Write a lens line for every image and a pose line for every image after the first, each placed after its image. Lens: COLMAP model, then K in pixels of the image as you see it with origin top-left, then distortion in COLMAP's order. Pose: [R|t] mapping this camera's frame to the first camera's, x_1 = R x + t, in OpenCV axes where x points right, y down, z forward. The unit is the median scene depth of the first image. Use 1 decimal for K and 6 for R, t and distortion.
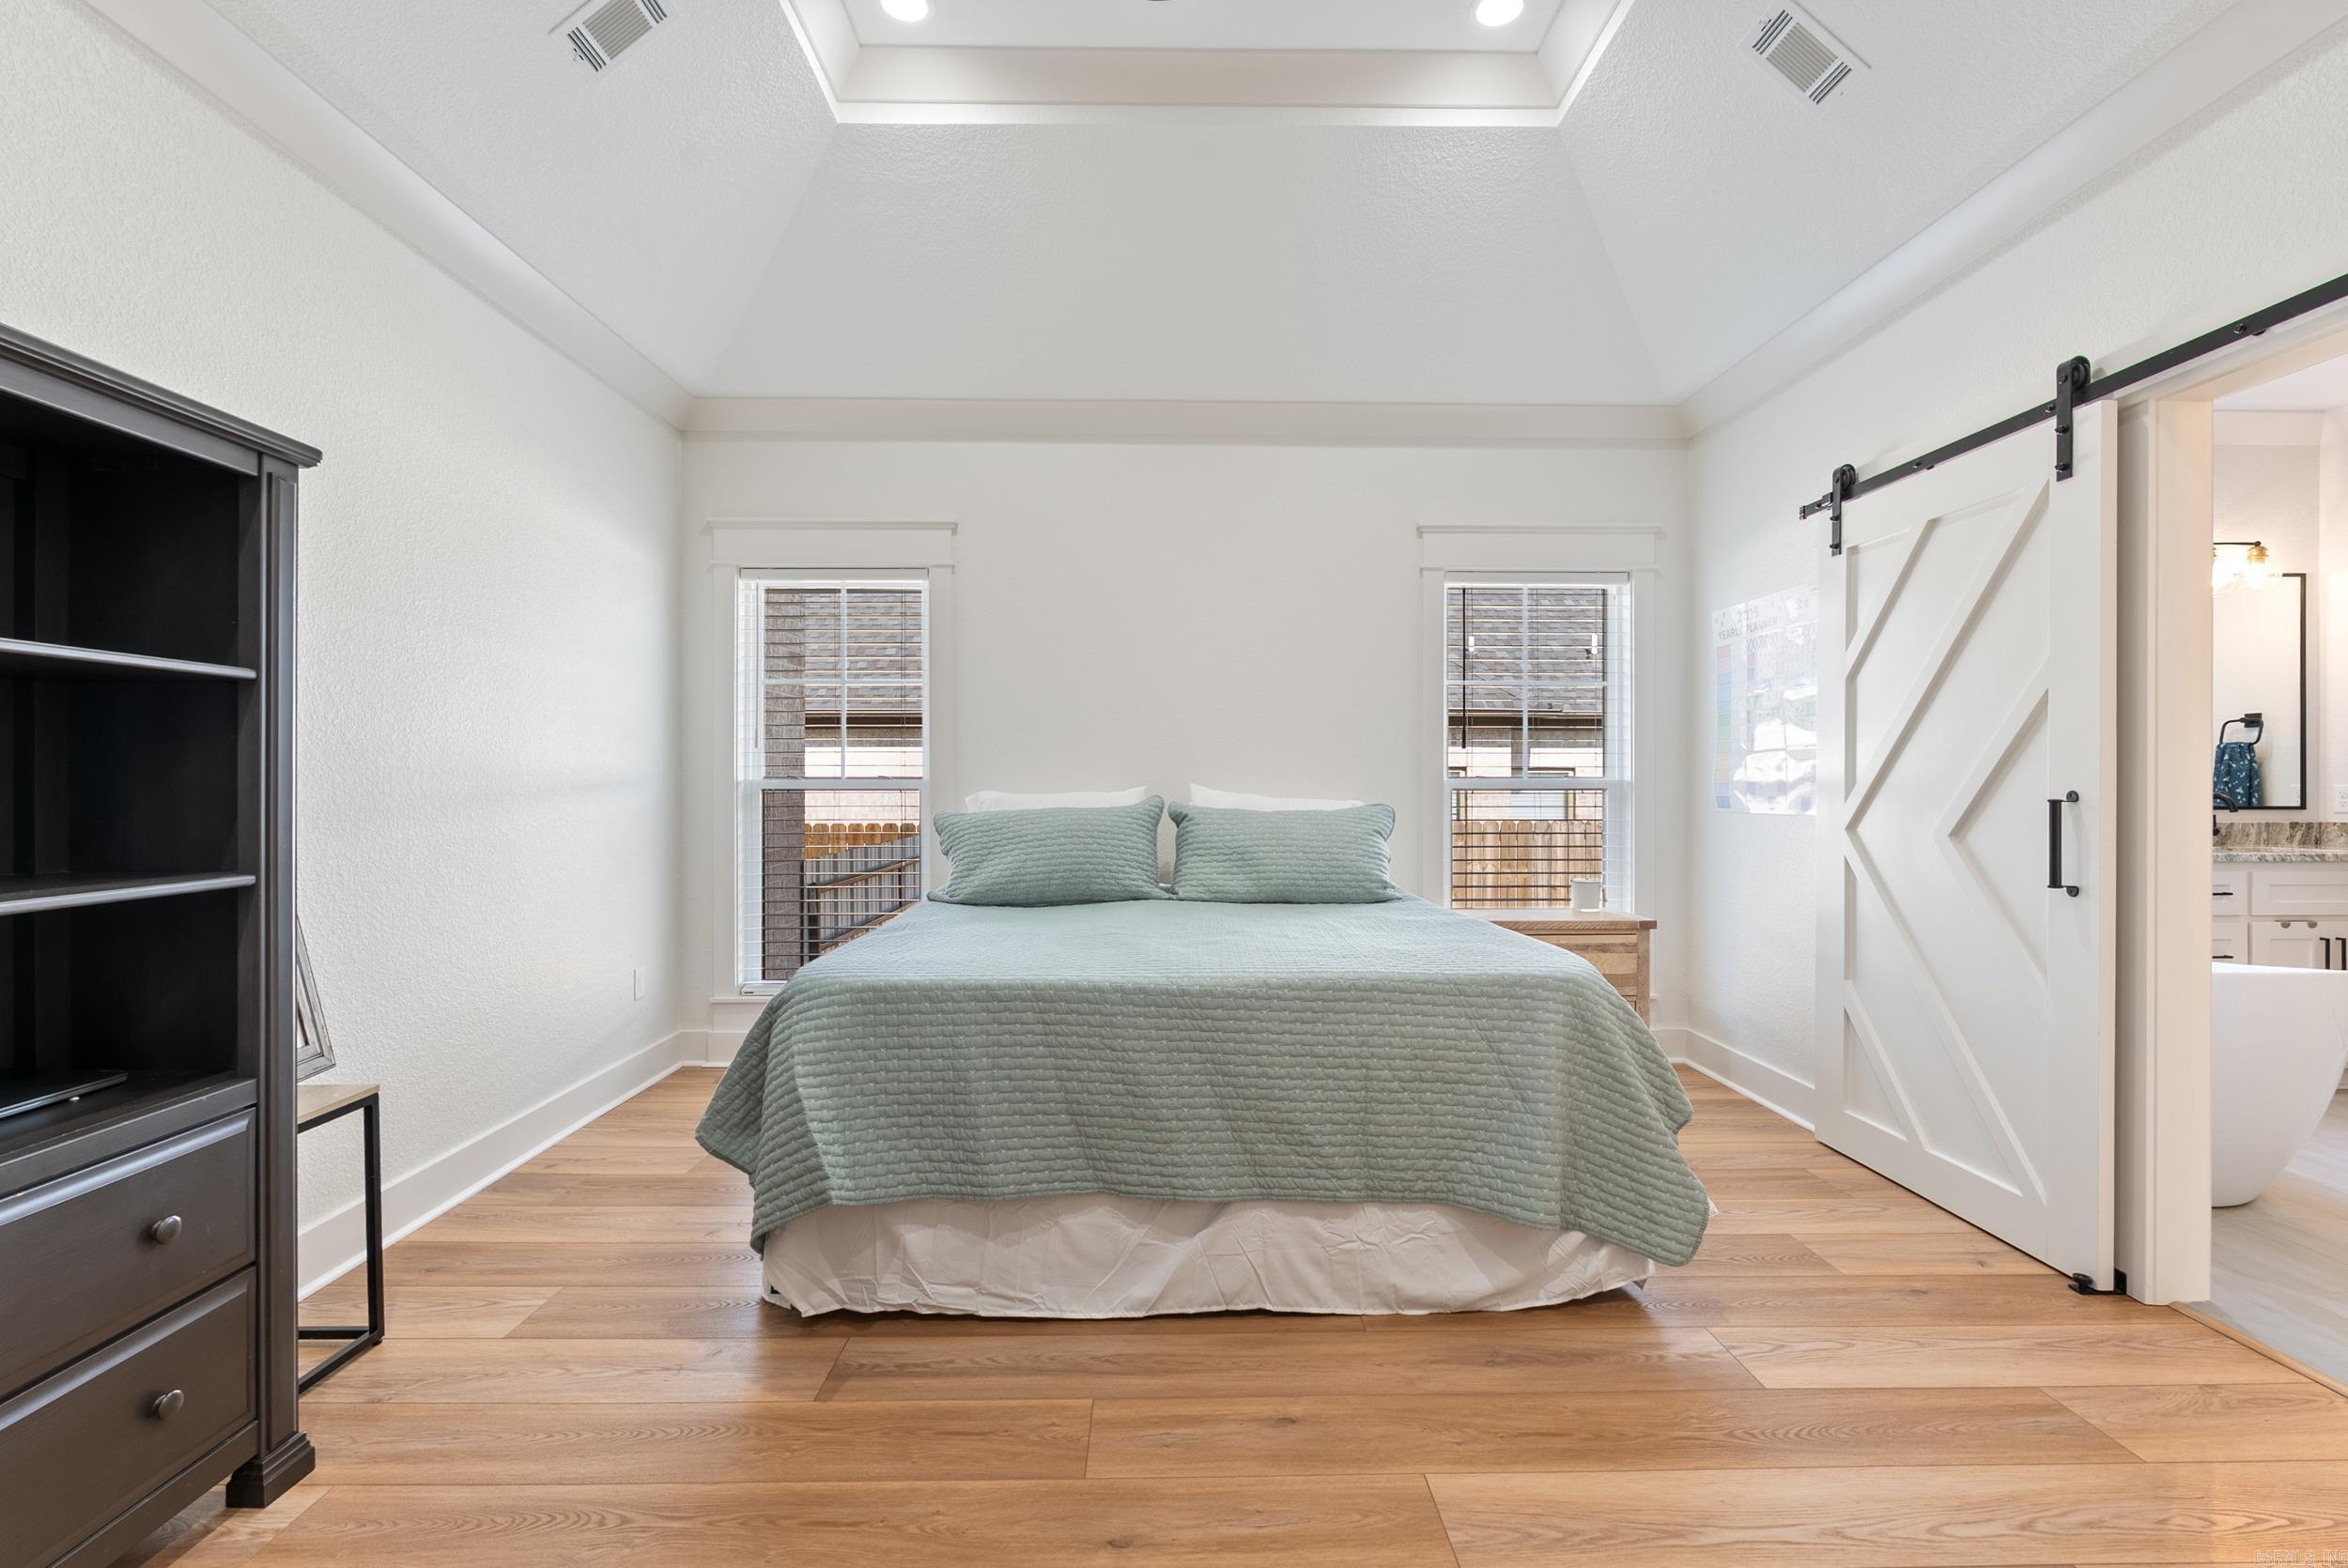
lens RADIAL K [[1039.0, 0, 1186.1], [0, 1039.0, 783.7], [0, 0, 1]] dist [-0.006969, 0.001955]
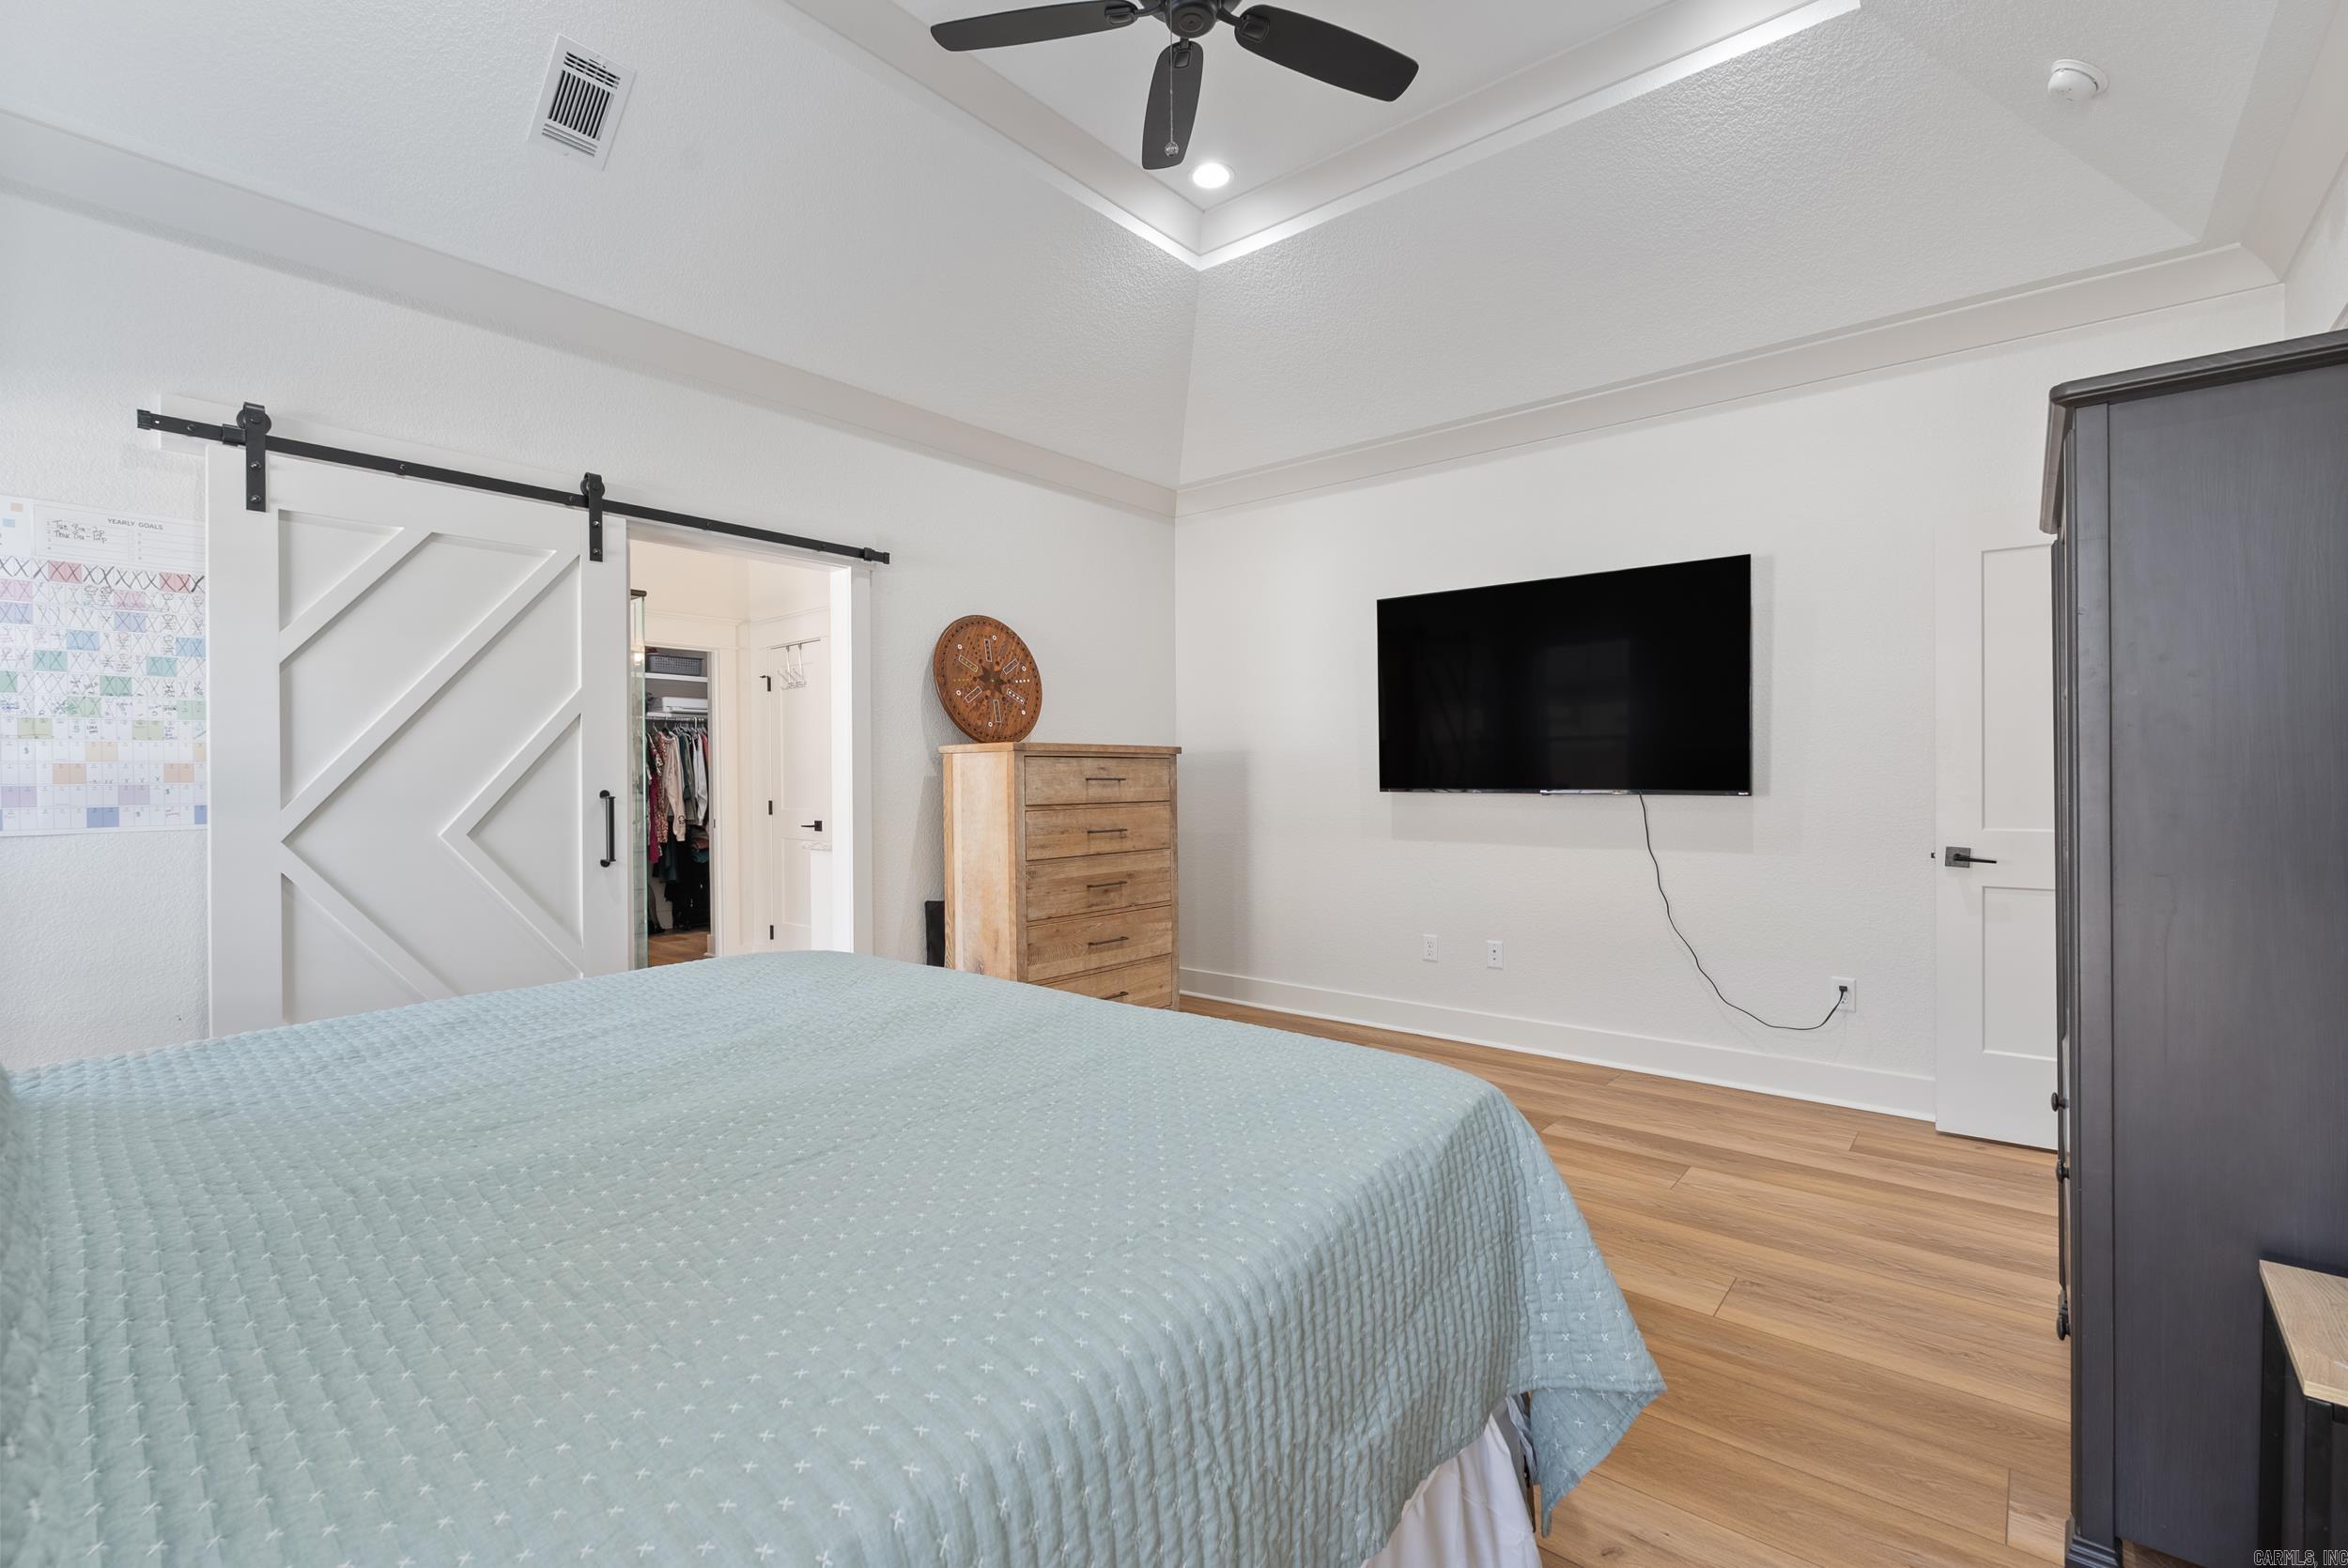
lens RADIAL K [[1039.0, 0, 1154.1], [0, 1039.0, 780.5], [0, 0, 1]] dist [-0.006969, 0.001955]
pose [[-0.741096, 0.002207, 0.671396, -0.666523], [0.006065, 0.999976, 0.003408, -0.007710], [-0.671372, 0.006598, -0.741091, 1.674668]]
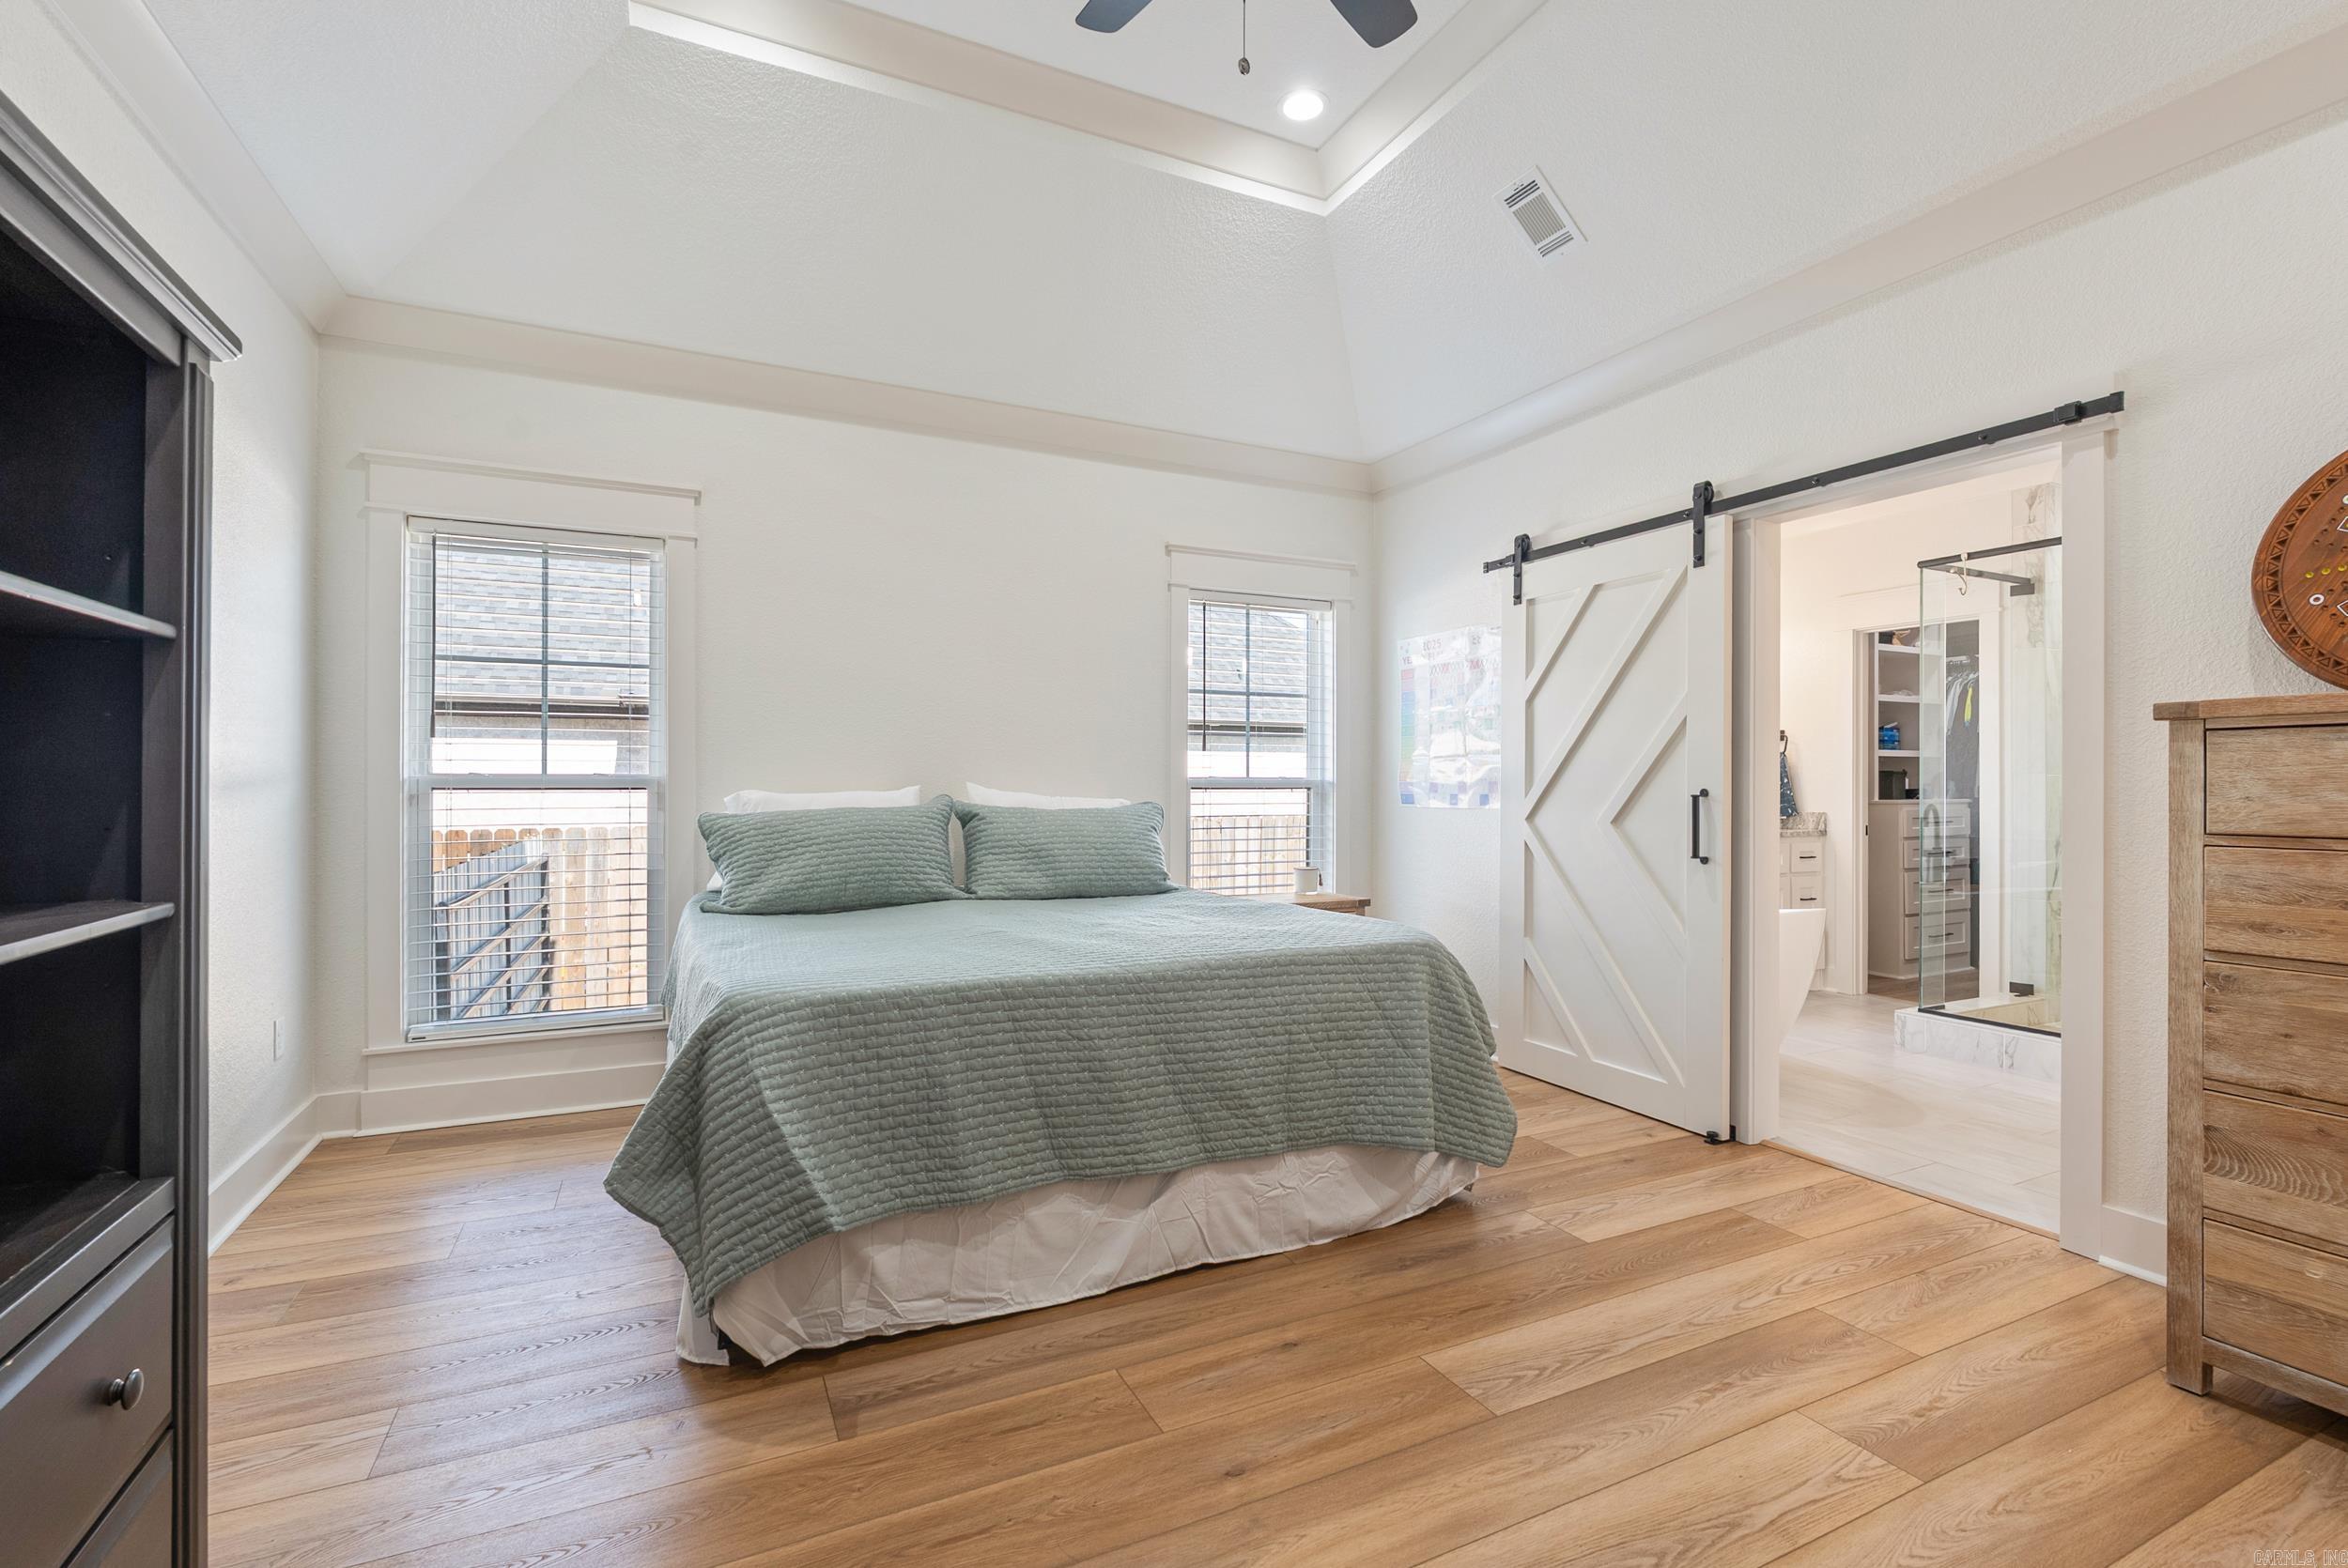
lens RADIAL K [[1039.0, 0, 1195.2], [0, 1039.0, 782.9], [0, 0, 1]] dist [-0.006969, 0.001955]
pose [[0.907151, 0.002100, 0.420800, -0.398068], [-0.001886, 0.999998, -0.000925, 0.001261], [-0.420801, 0.000046, 0.907153, 0.013304]]
